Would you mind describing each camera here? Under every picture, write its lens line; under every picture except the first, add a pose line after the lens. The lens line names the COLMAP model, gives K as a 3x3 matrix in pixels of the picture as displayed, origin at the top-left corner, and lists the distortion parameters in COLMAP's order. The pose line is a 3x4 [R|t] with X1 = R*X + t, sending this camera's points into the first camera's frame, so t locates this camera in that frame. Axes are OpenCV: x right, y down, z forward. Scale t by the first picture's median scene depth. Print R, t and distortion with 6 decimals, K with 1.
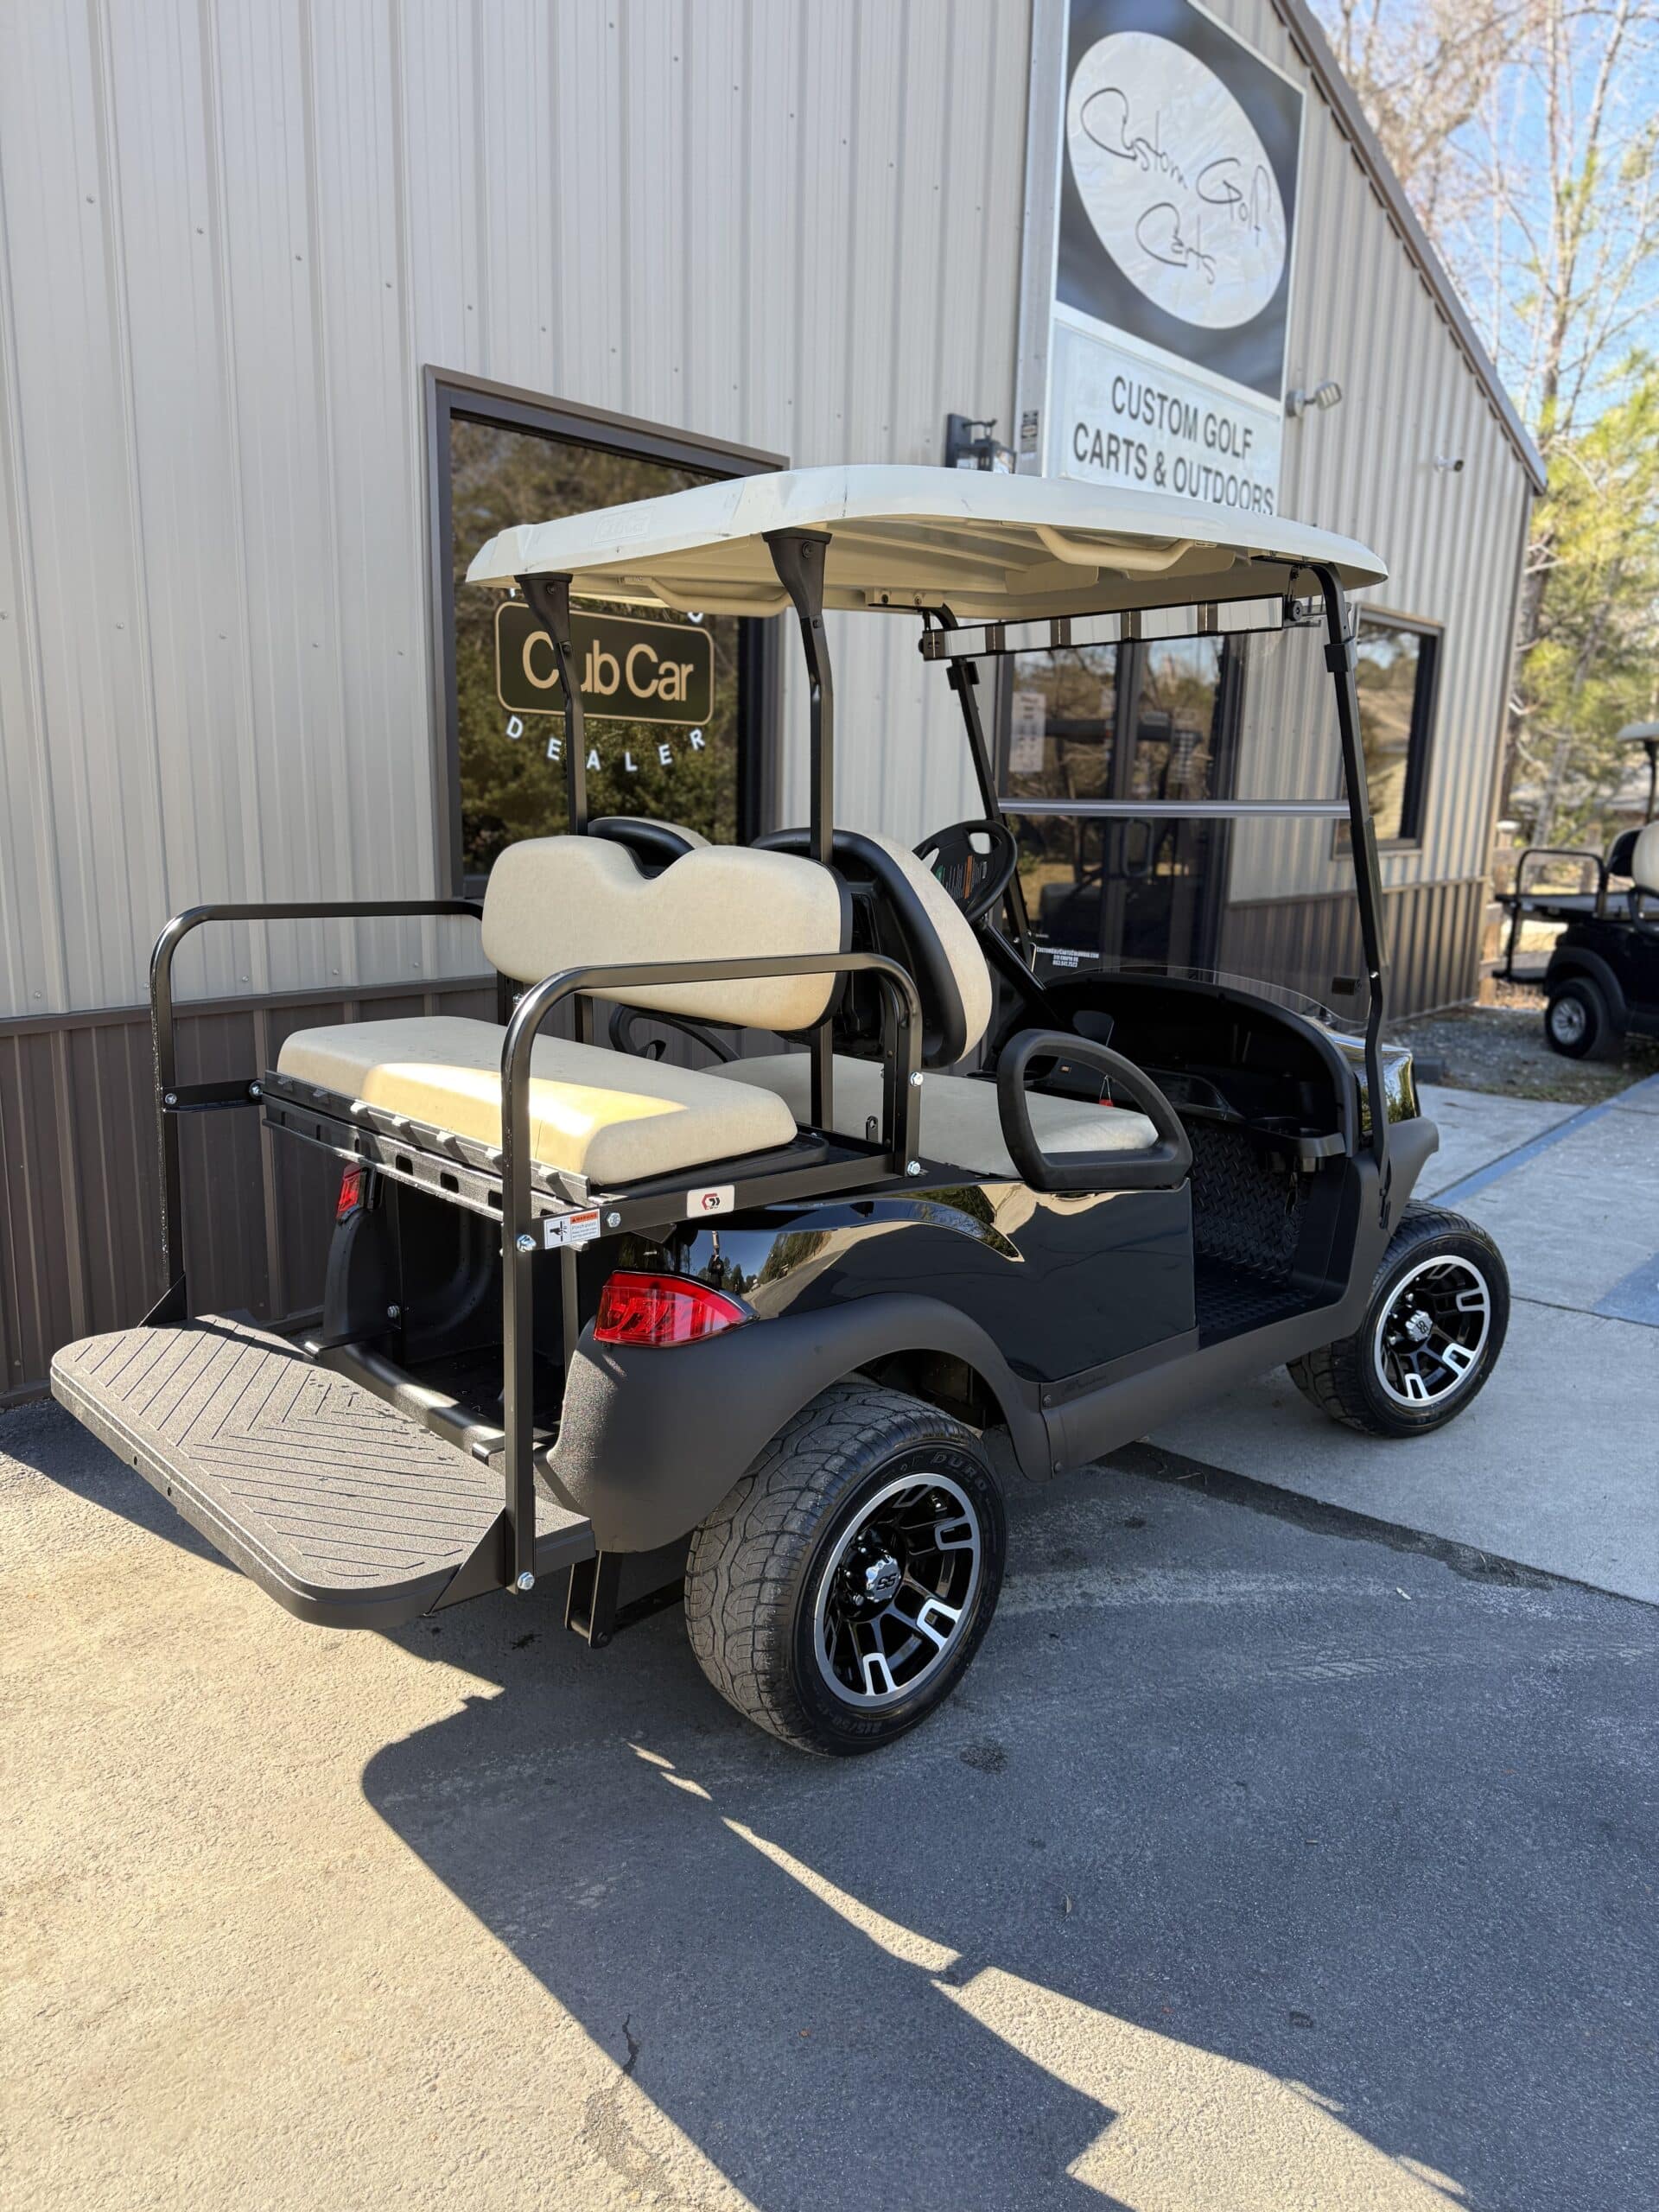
lens RADIAL K [[1571.0, 0, 830.4], [0, 1571.0, 1126.0], [0, 0, 1]] dist [0.030744, -0.032053]
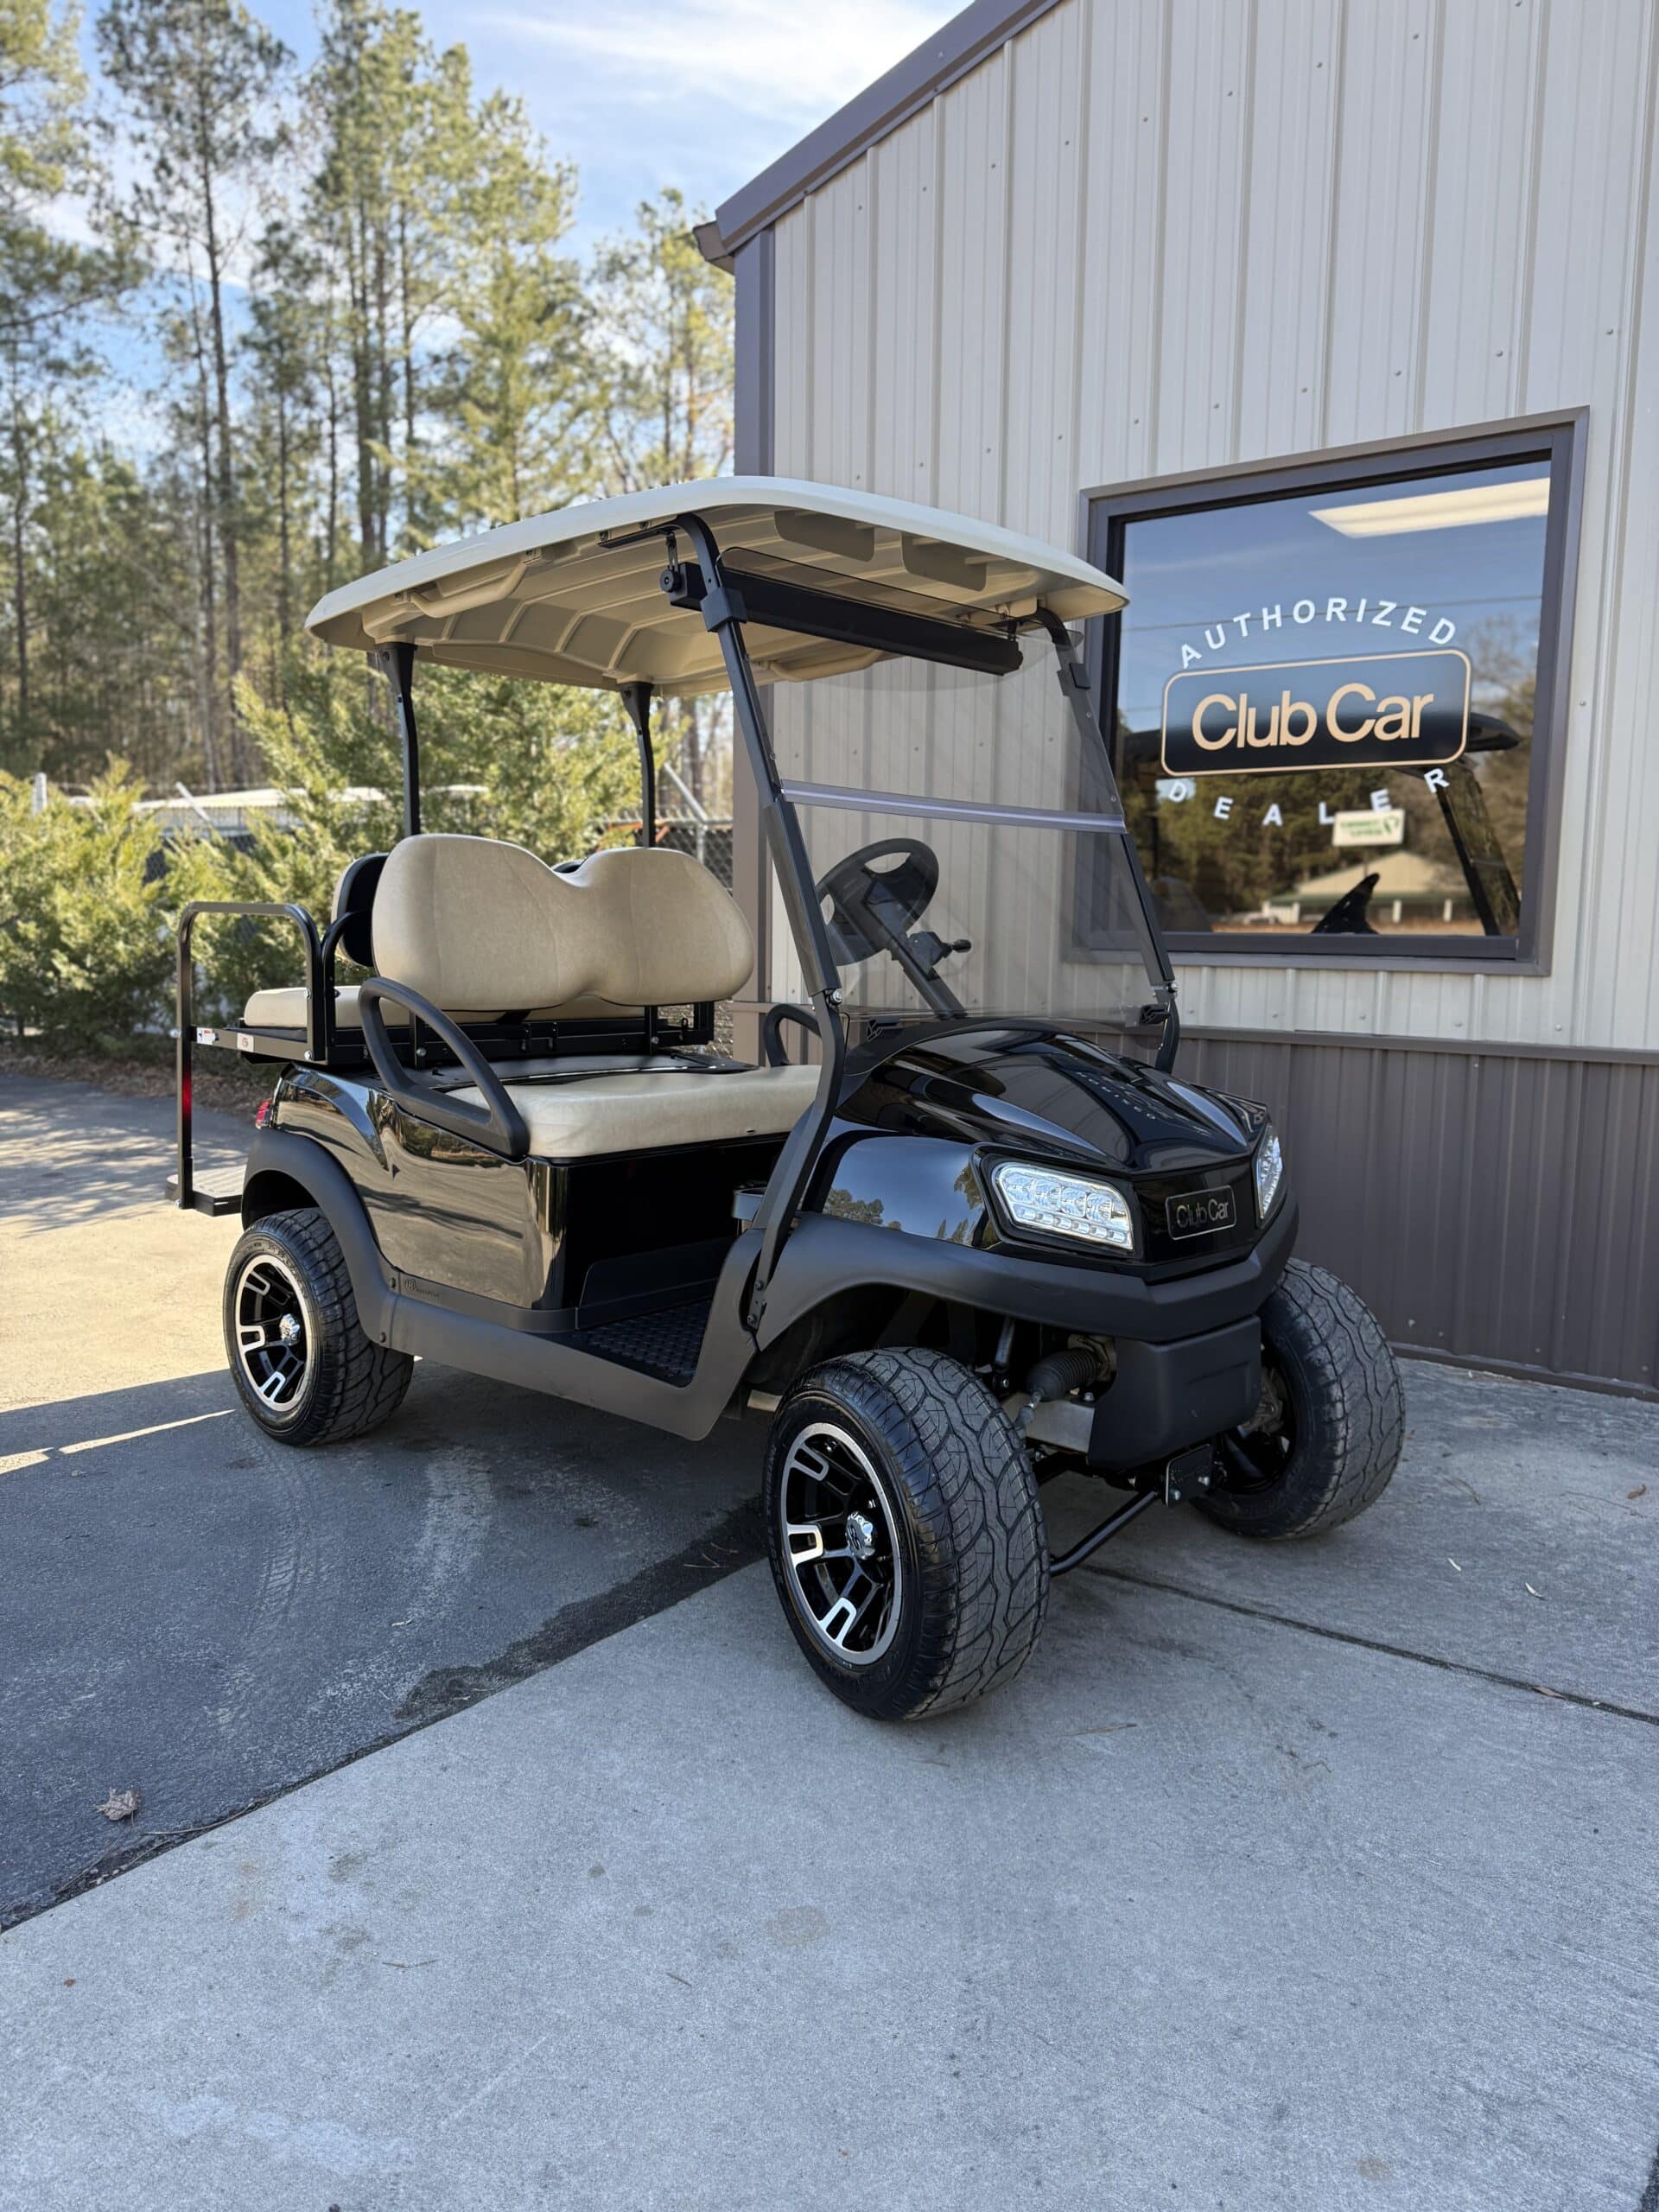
lens RADIAL K [[1571.0, 0, 811.7], [0, 1571.0, 1108.0], [0, 0, 1]] dist [0.030744, -0.032053]
pose [[0.048283, 0.100453, -0.993770, 0.765454], [-0.220409, 0.971476, 0.087491, -0.078852], [0.974212, 0.214811, 0.069046, 0.670072]]
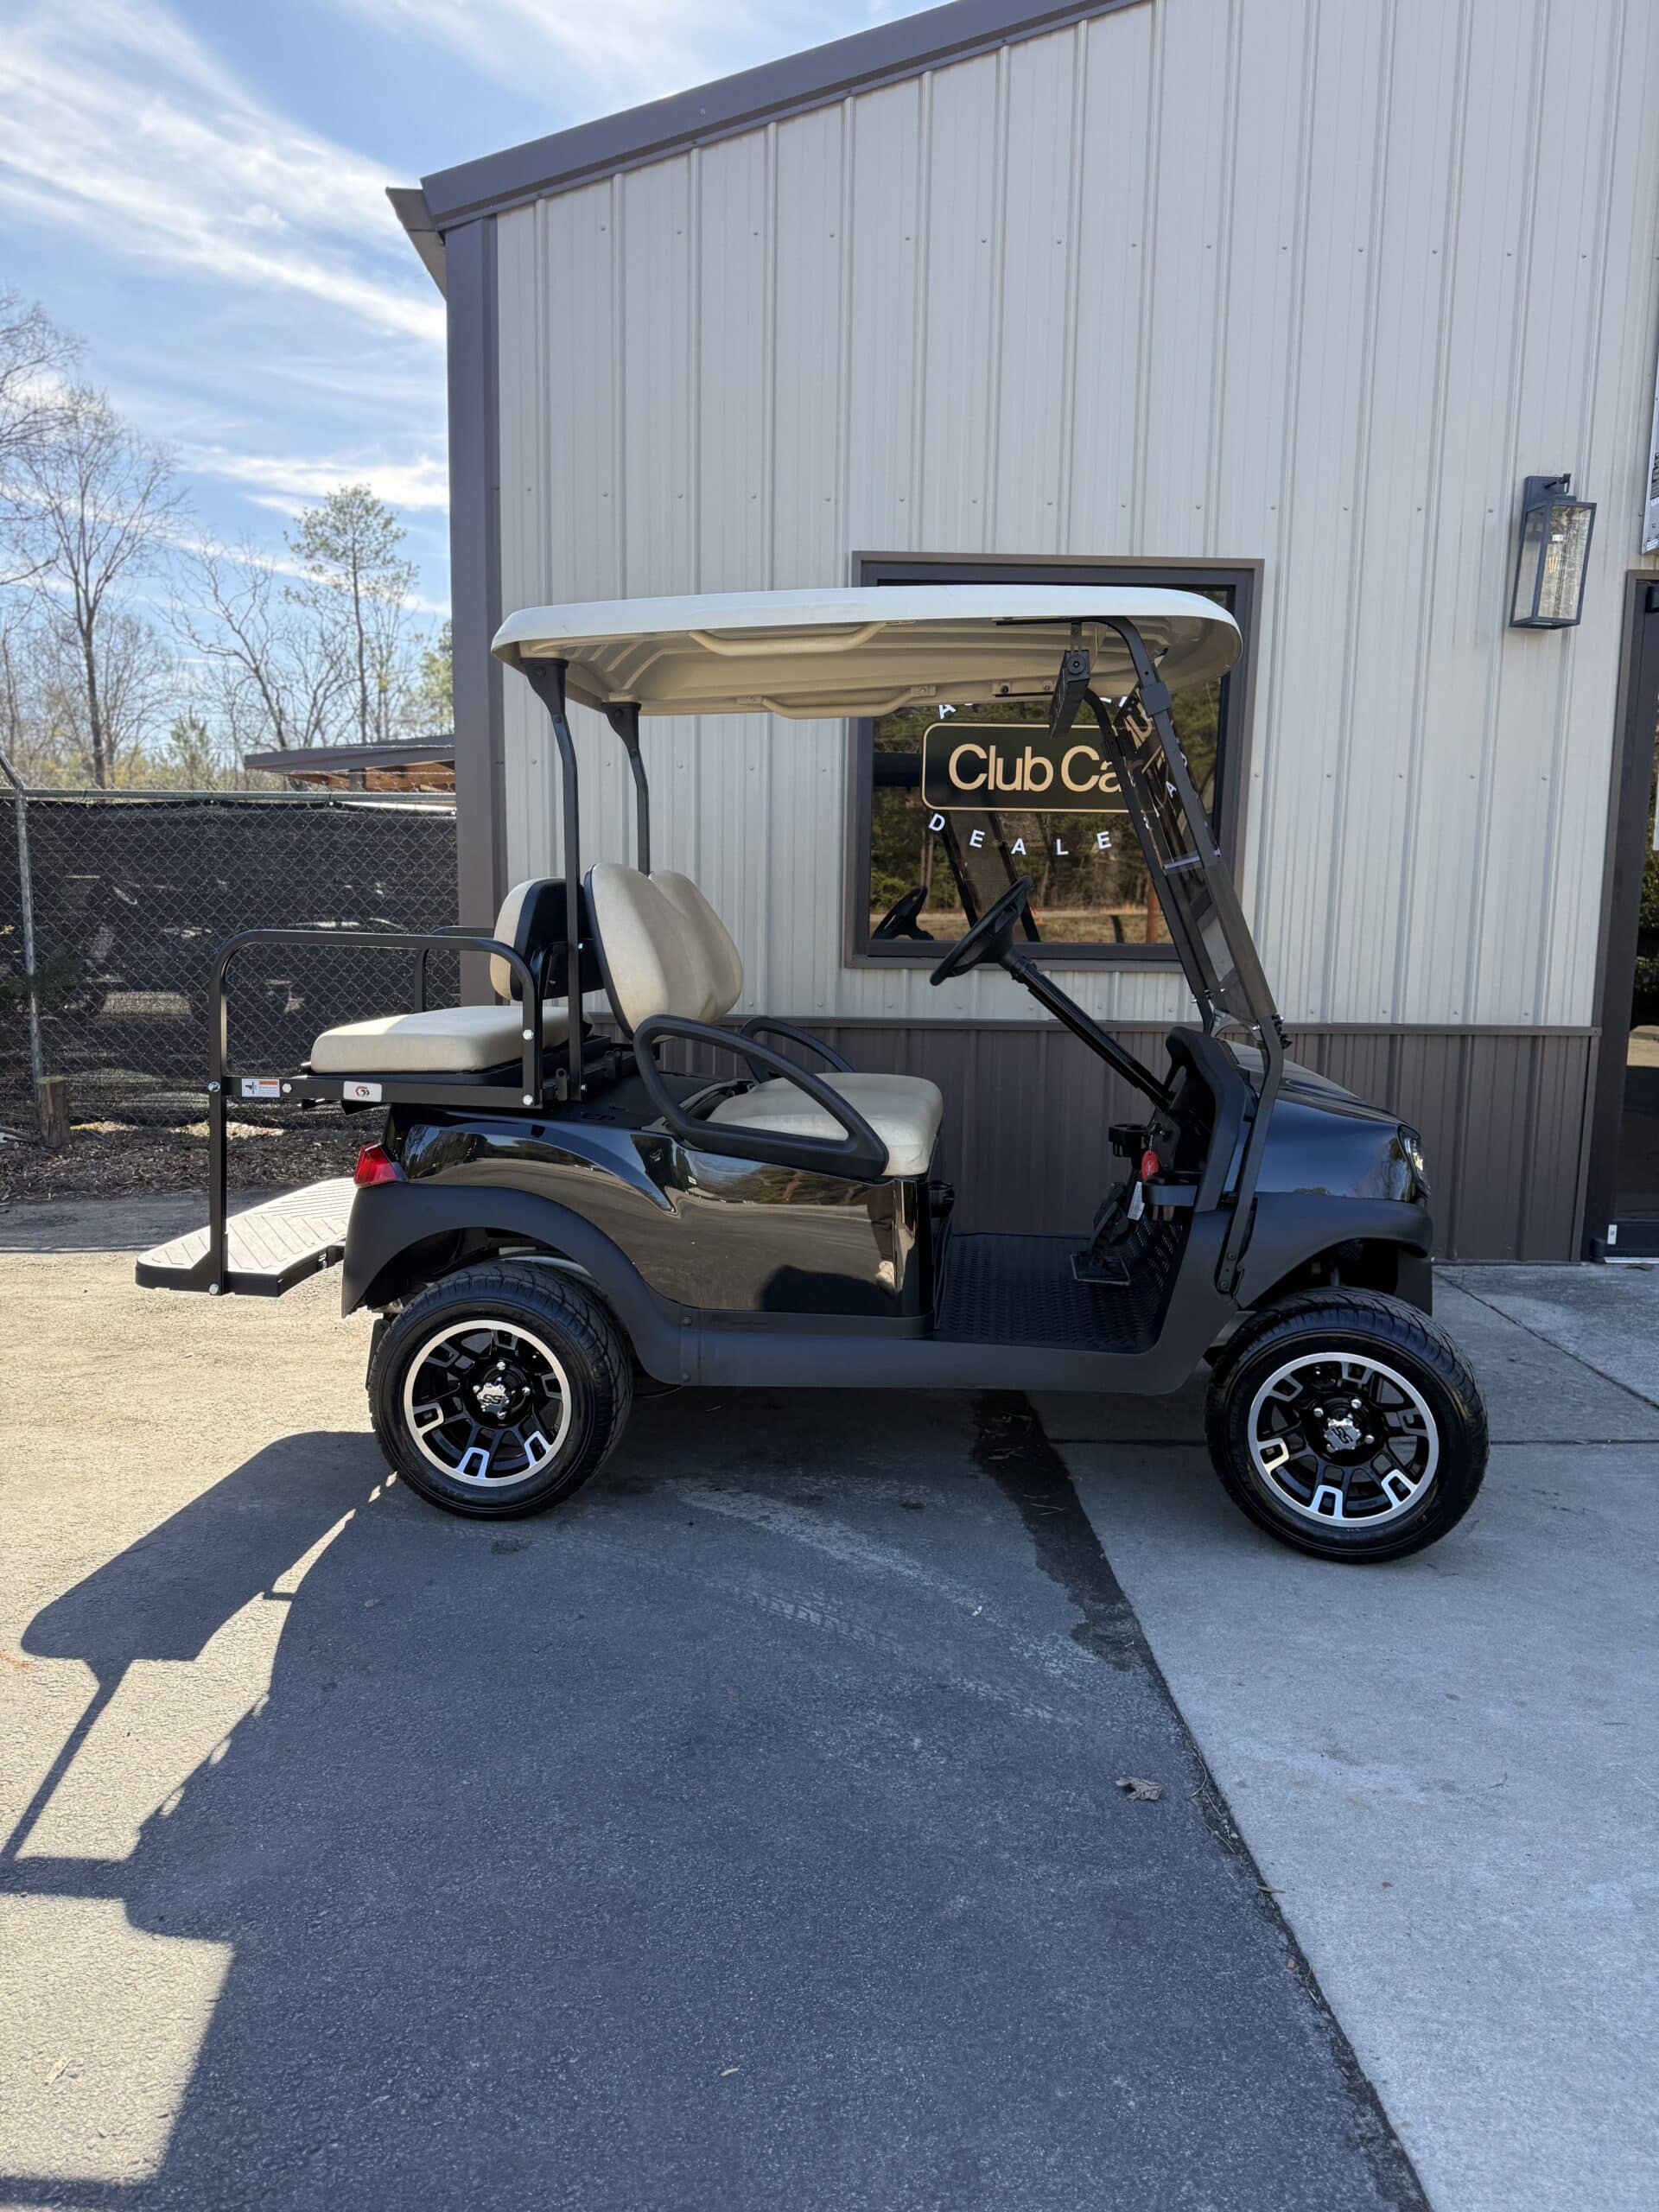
lens RADIAL K [[1571.0, 0, 811.9], [0, 1571.0, 1122.9], [0, 0, 1]] dist [0.030744, -0.032053]
pose [[0.657192, 0.096506, -0.747520, 0.615413], [-0.162076, 0.986663, -0.015111, 0.012537], [0.736091, 0.131086, 0.664068, 0.129651]]
